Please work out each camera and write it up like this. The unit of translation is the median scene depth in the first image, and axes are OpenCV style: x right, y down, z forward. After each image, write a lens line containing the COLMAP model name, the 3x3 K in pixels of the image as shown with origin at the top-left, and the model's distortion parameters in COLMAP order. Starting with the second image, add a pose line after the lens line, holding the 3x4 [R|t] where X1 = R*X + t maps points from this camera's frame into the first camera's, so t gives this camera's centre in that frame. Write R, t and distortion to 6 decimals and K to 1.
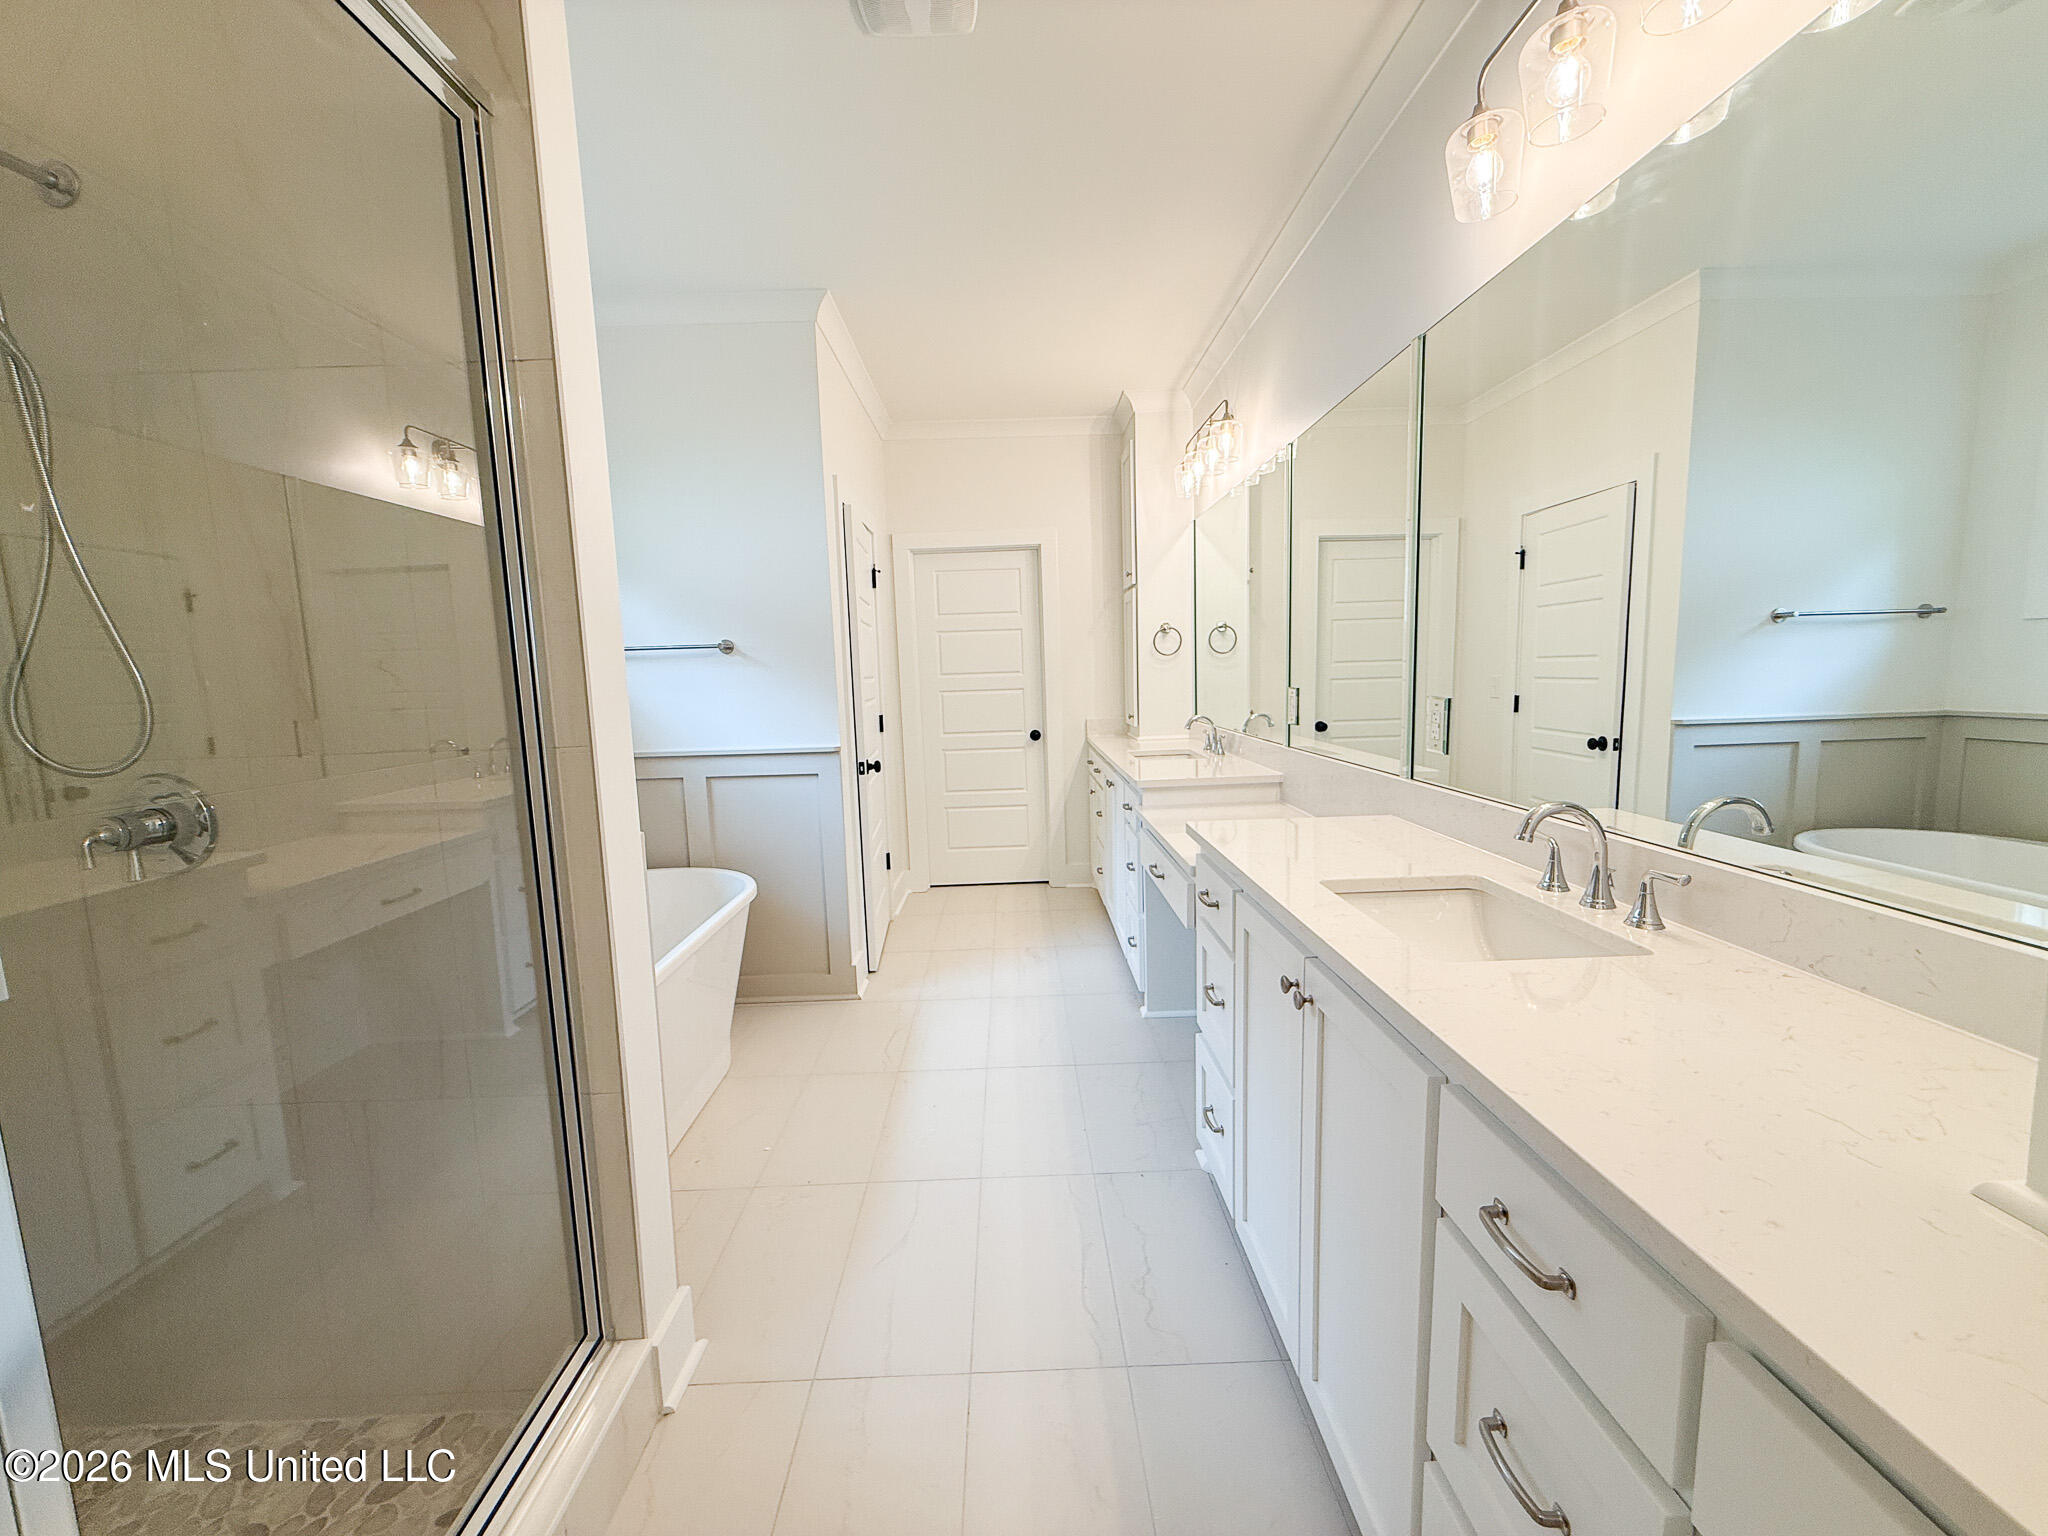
lens RADIAL K [[813.9, 0, 1017.8], [0, 813.9, 766.1], [0, 0, 1]] dist [-0.000292, 0.000179]
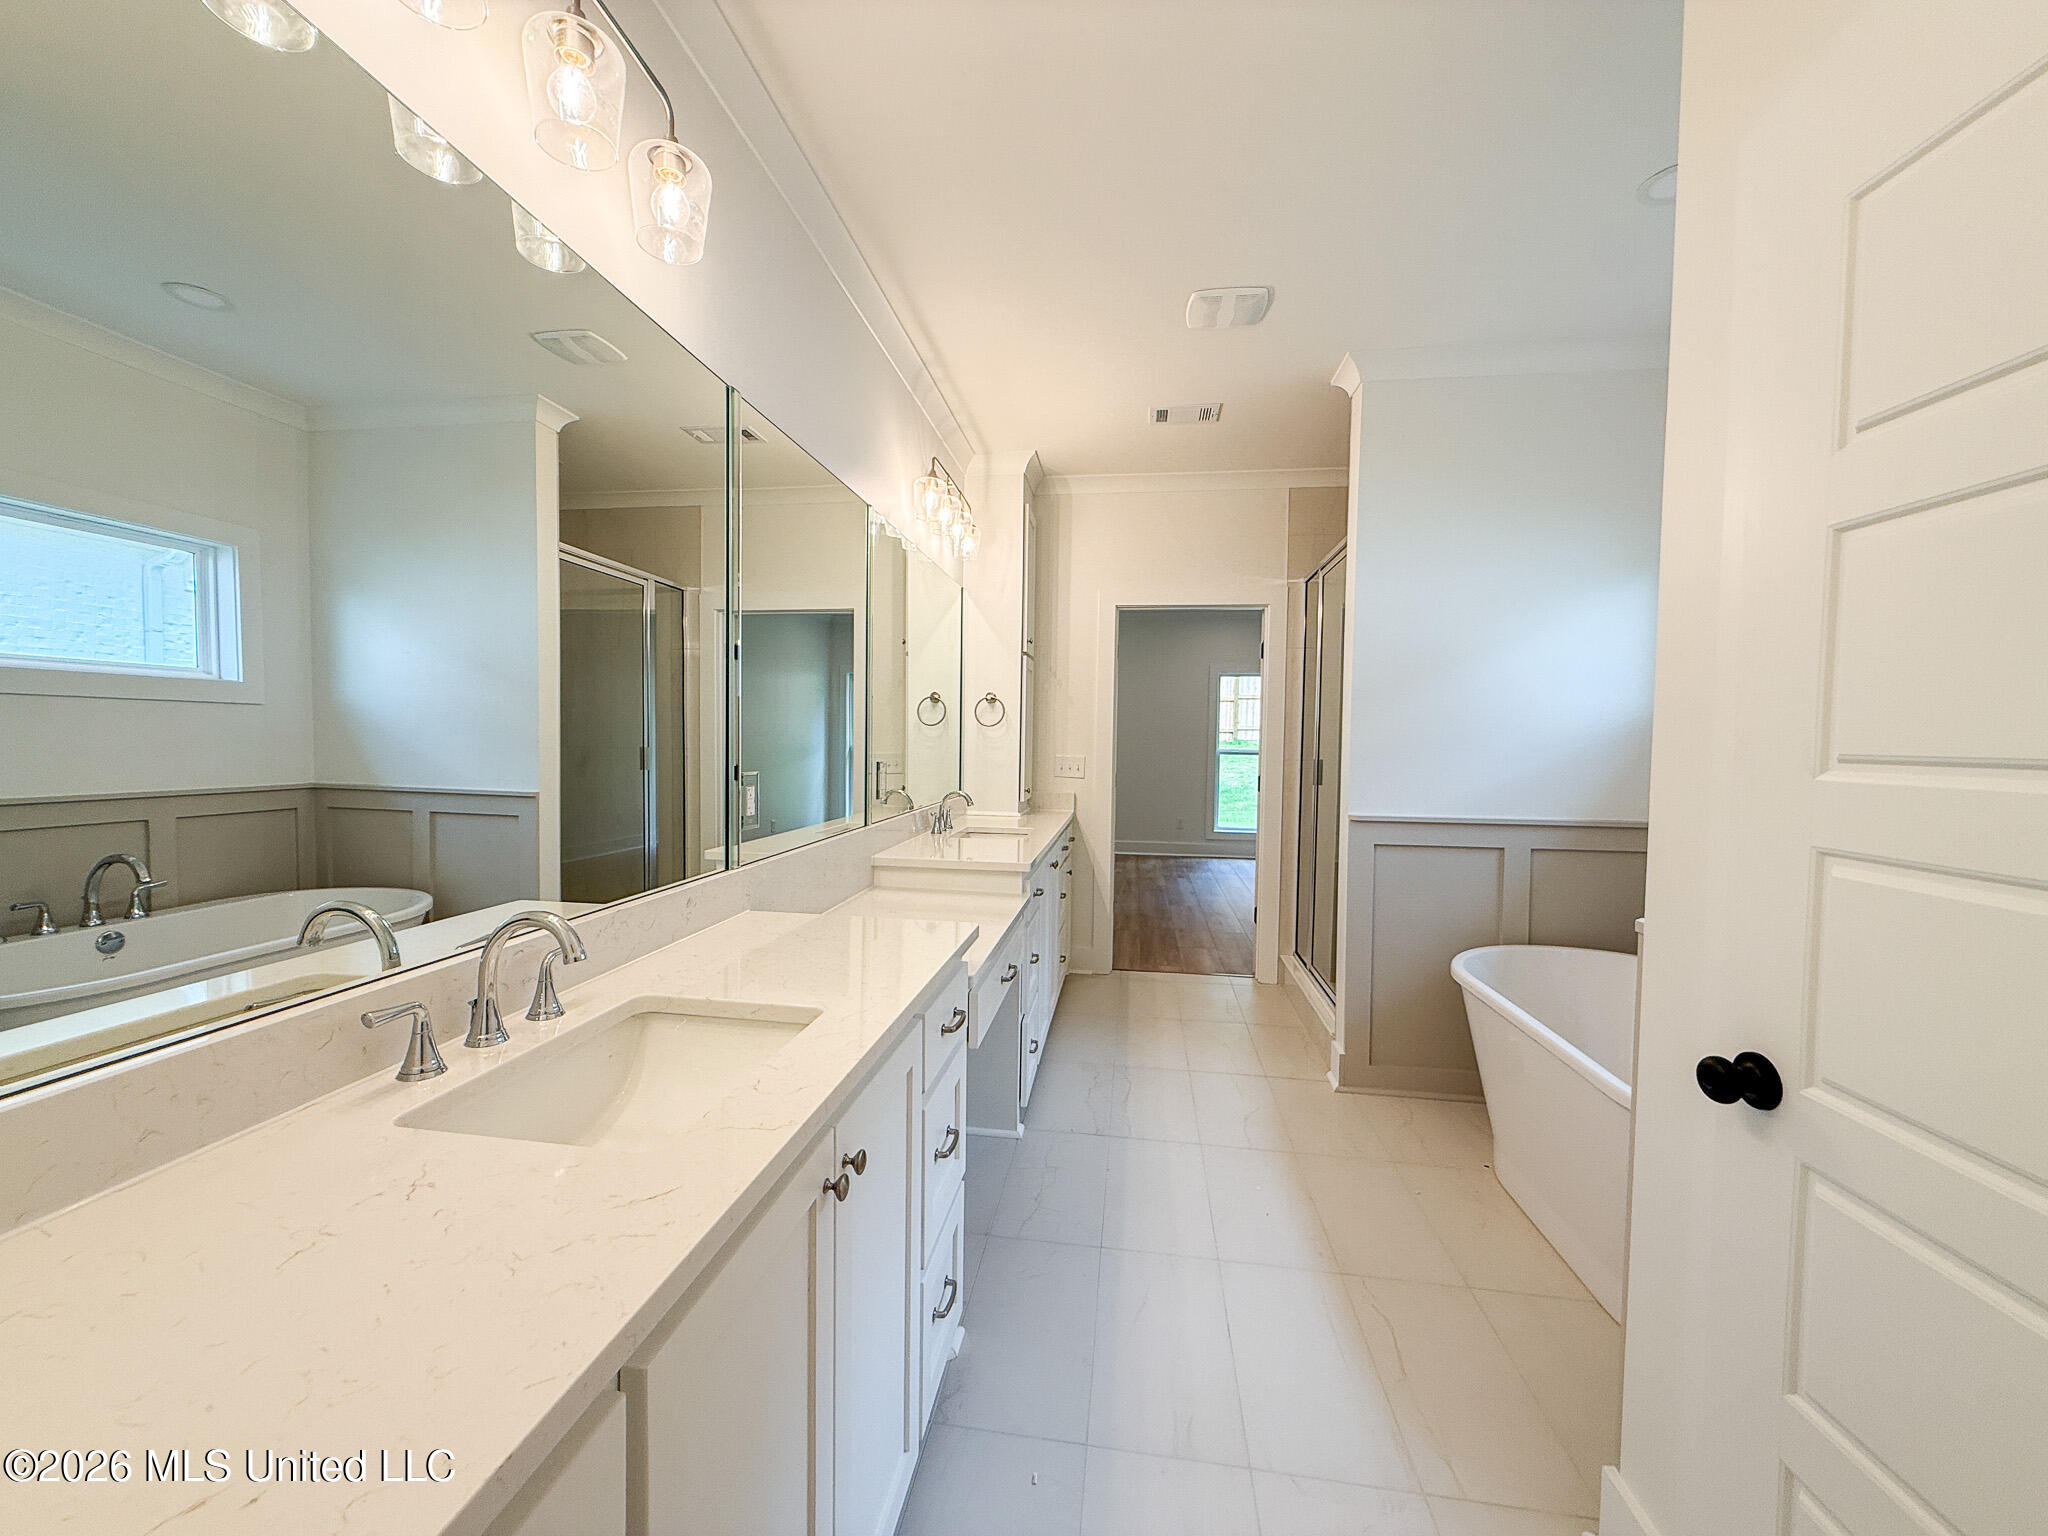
lens RADIAL K [[813.9, 0, 1017.8], [0, 813.9, 766.1], [0, 0, 1]] dist [-0.000292, 0.000179]
pose [[0.985257, 0.052023, -0.162980, 0.569838], [-0.064903, 0.995090, -0.074726, -0.017527], [0.158292, 0.084202, 0.983795, 0.016522]]
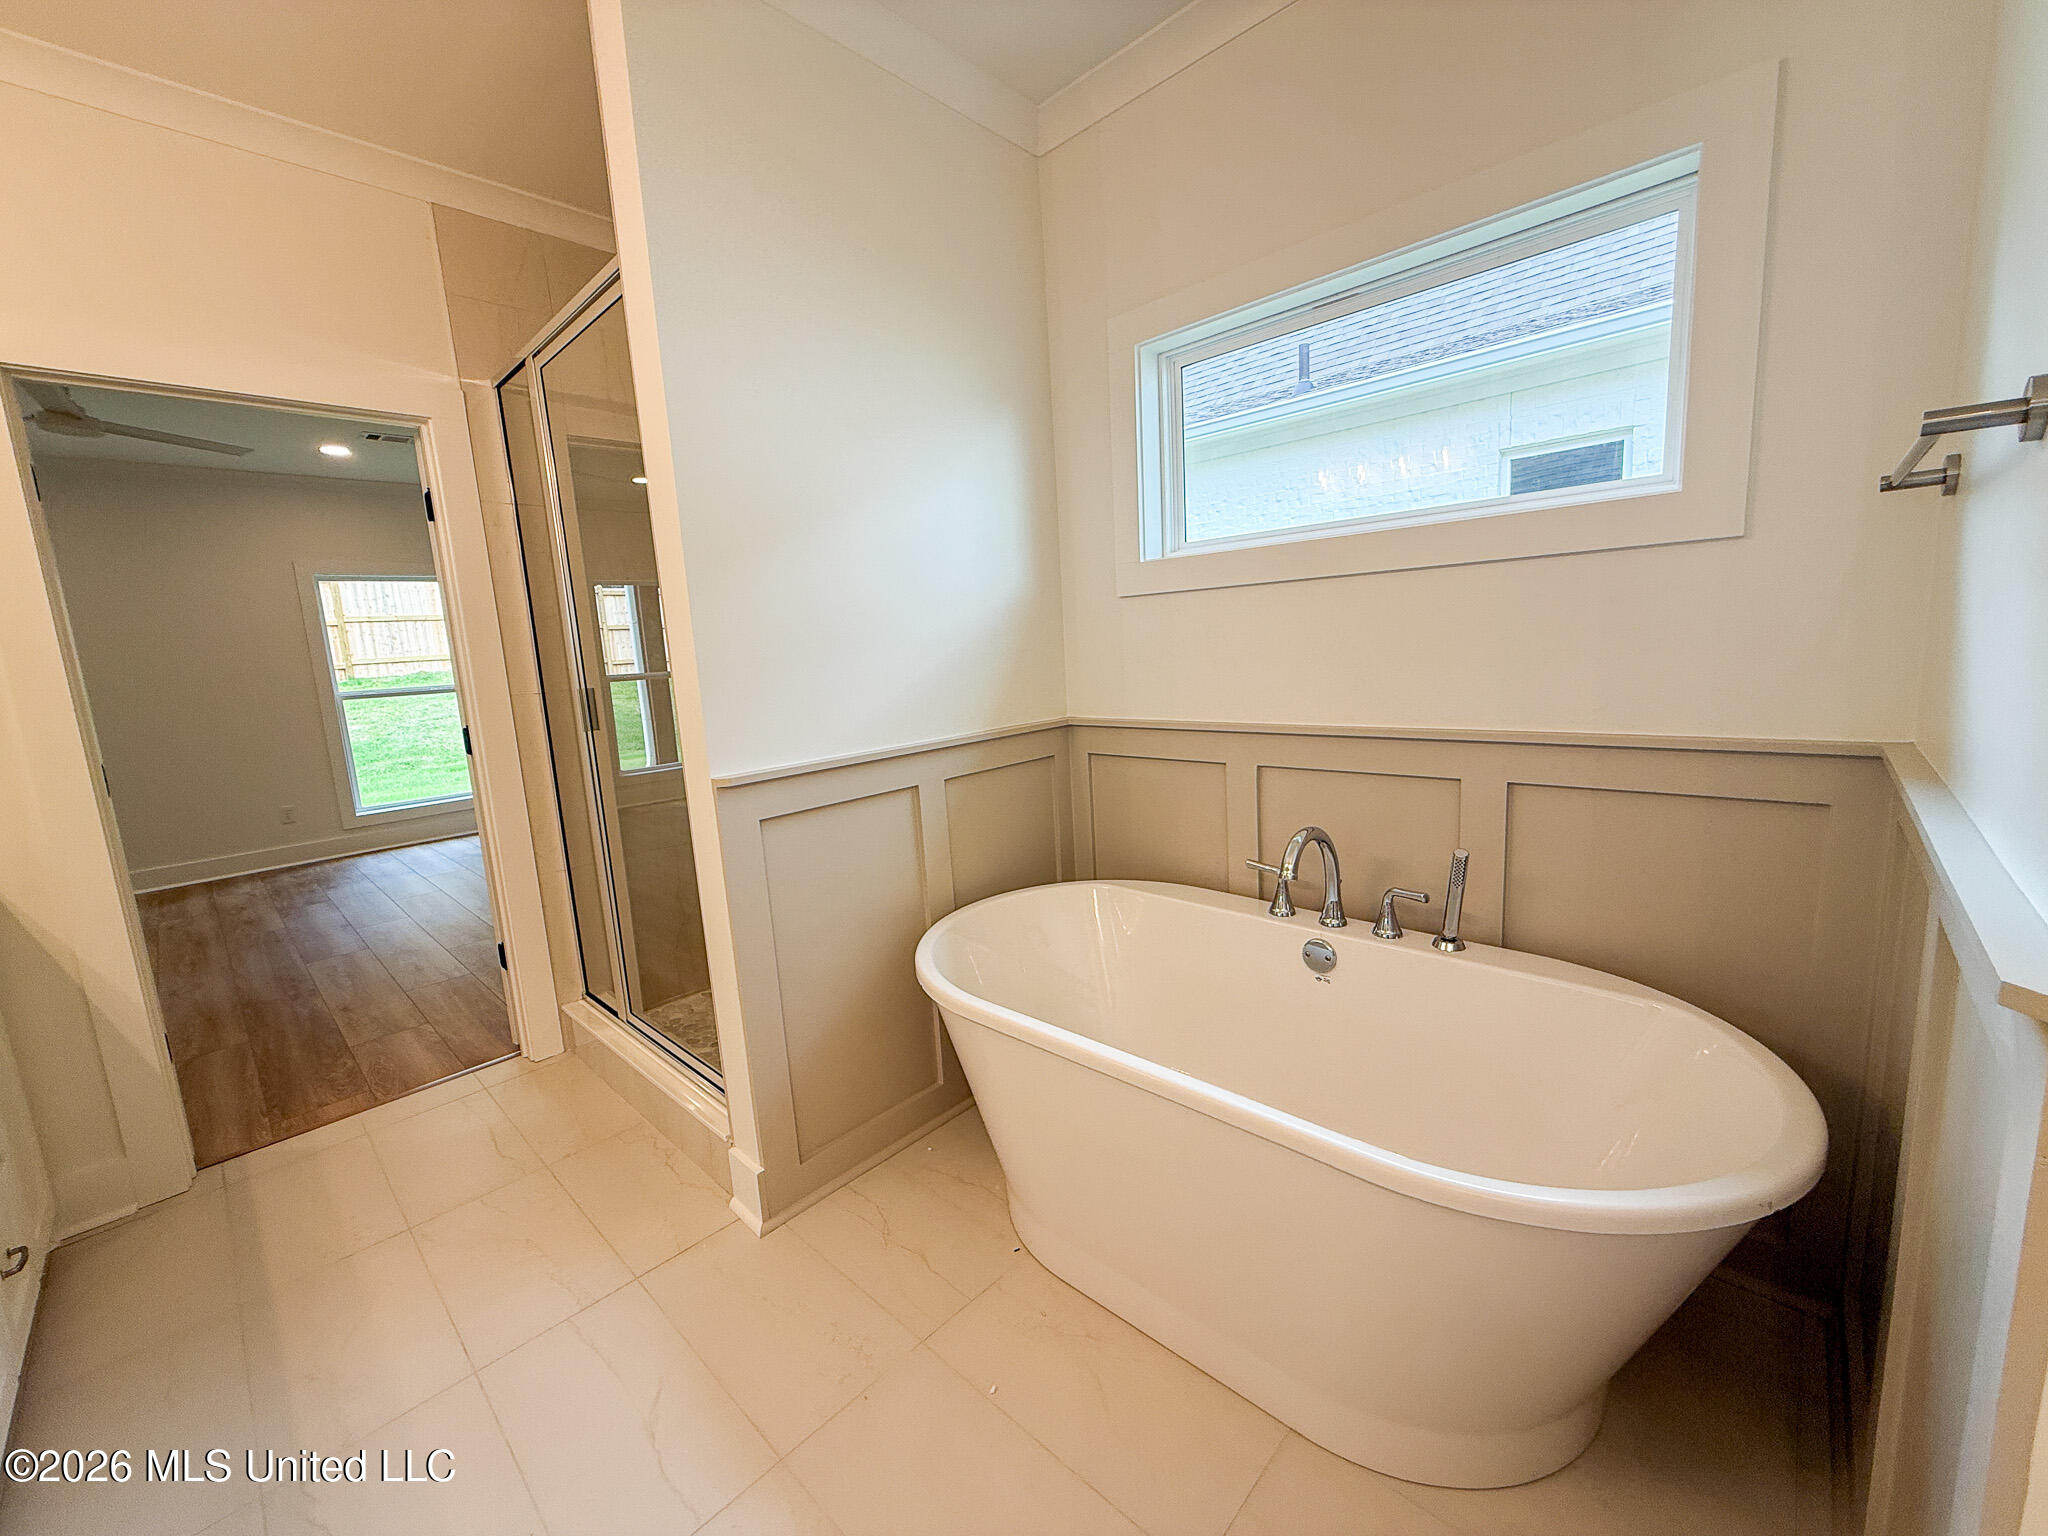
lens RADIAL K [[813.9, 0, 1017.8], [0, 813.9, 766.1], [0, 0, 1]] dist [-0.000292, 0.000179]
pose [[0.705031, -0.118373, 0.699228, 0.567319], [0.119994, 0.991667, 0.046891, -0.065532], [-0.698952, 0.050844, 0.713359, 0.485087]]
